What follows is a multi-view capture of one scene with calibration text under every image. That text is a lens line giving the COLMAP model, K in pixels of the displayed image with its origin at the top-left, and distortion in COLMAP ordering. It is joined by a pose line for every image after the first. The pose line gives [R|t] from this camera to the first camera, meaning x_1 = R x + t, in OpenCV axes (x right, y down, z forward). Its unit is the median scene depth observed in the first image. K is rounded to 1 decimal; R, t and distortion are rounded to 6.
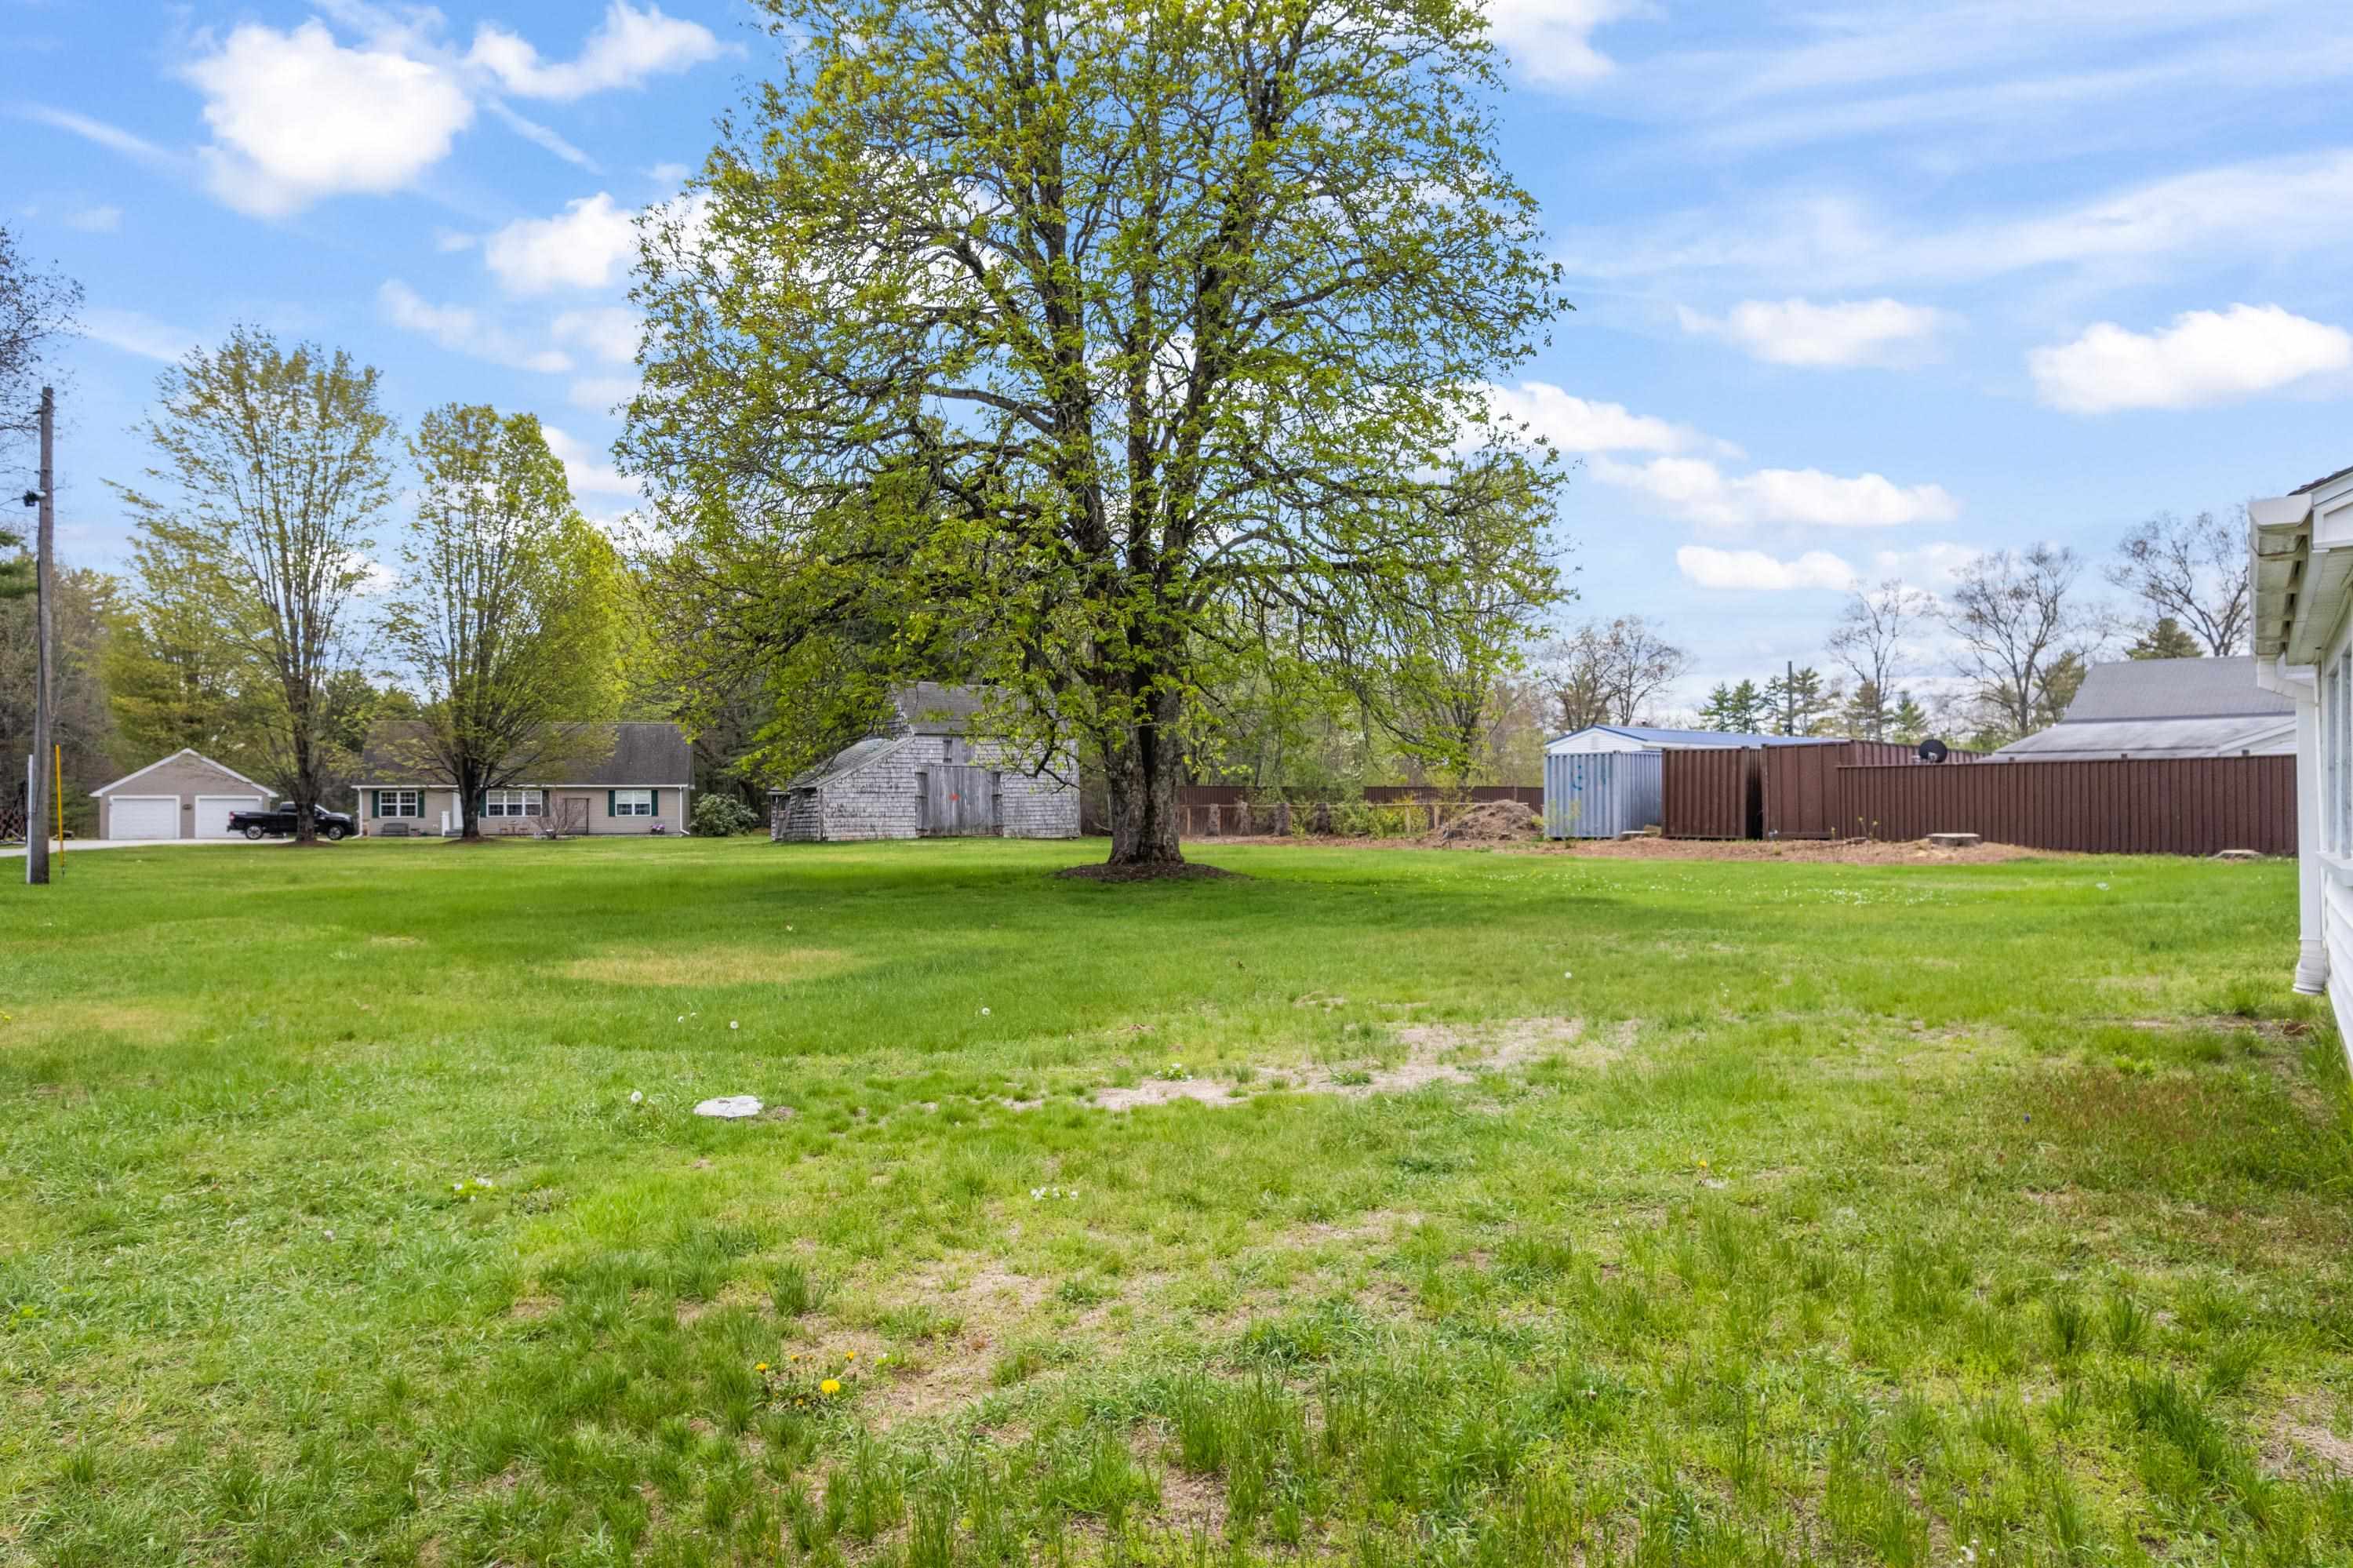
lens RADIAL K [[1502.6, 0, 1172.7], [0, 1502.6, 785.4], [0, 0, 1]] dist [-0.039563, 0.011550]
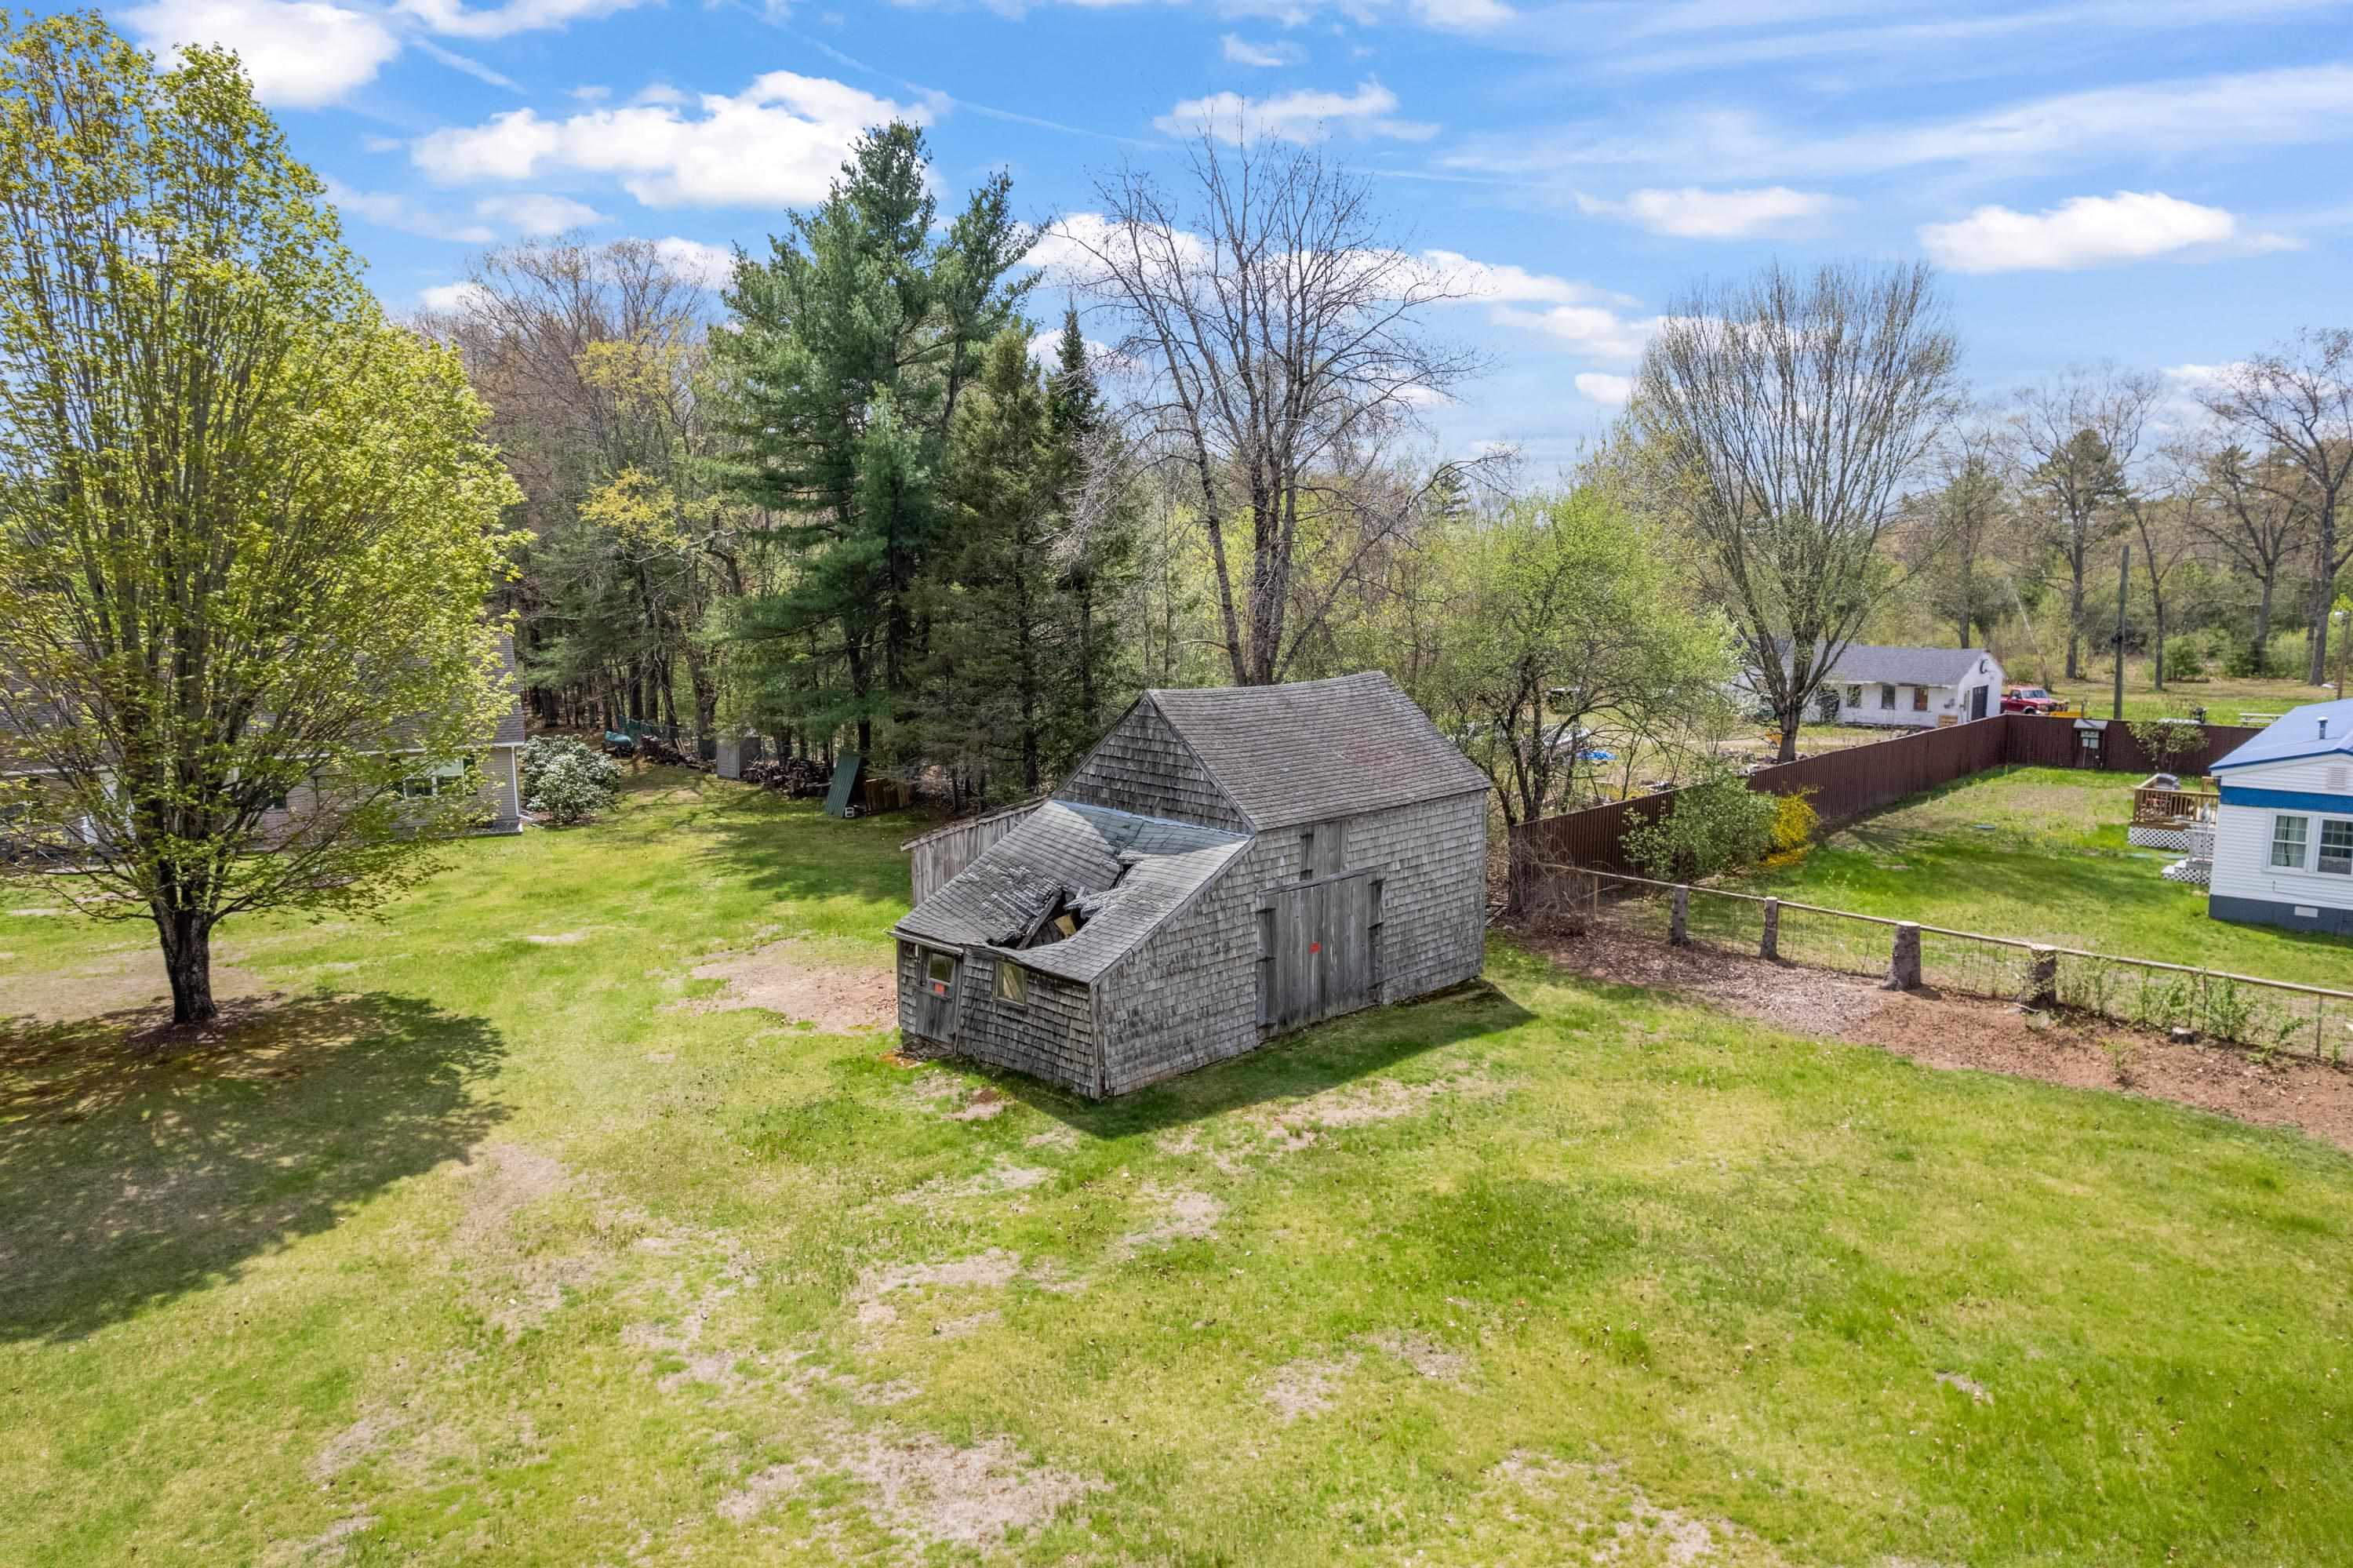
lens RADIAL K [[1502.6, 0, 1170.7], [0, 1502.6, 790.6], [0, 0, 1]] dist [-0.039563, 0.011550]
pose [[0.979221, -0.031126, 0.200393, -0.286336], [-0.000674, 0.987646, 0.156699, -0.117597], [-0.202795, -0.153578, 0.967103, 0.548504]]
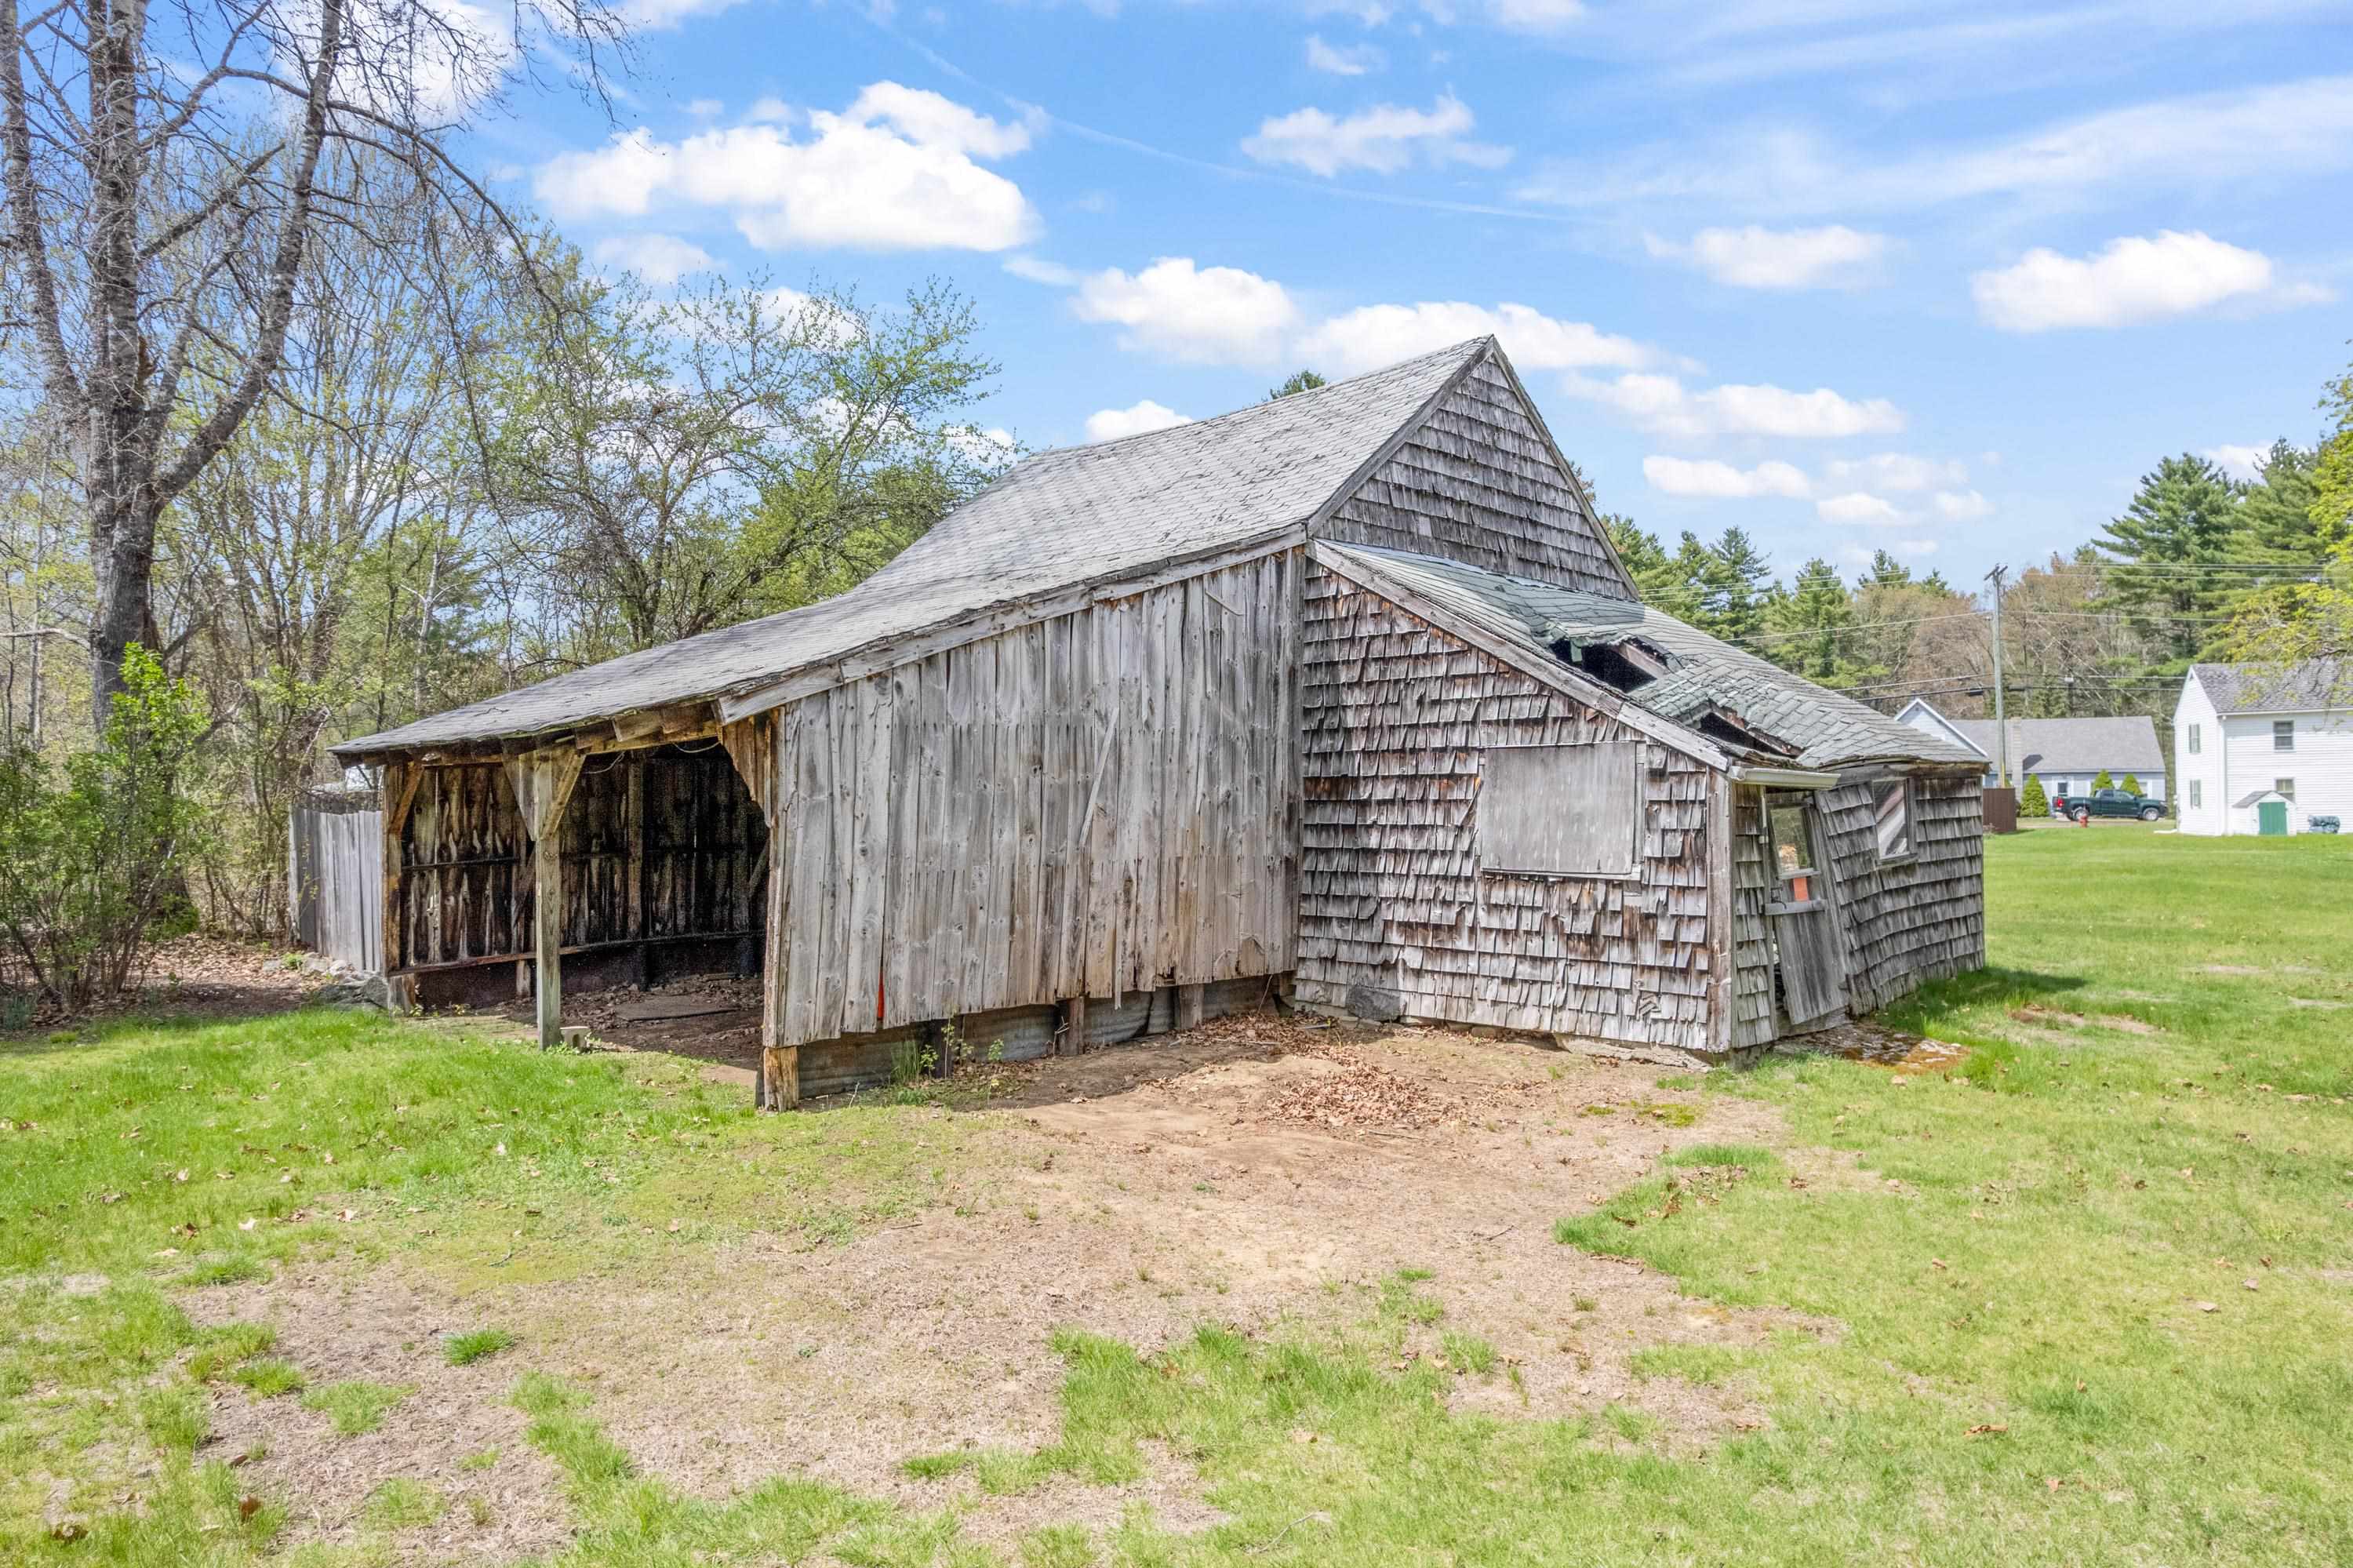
lens RADIAL K [[1502.6, 0, 1176.7], [0, 1502.6, 786.0], [0, 0, 1]] dist [-0.039563, 0.011550]
pose [[-0.241291, 0.021487, 0.970215, -0.433553], [-0.003695, 0.999727, -0.023059, 0.011452], [-0.970446, -0.009149, -0.241146, 1.143091]]
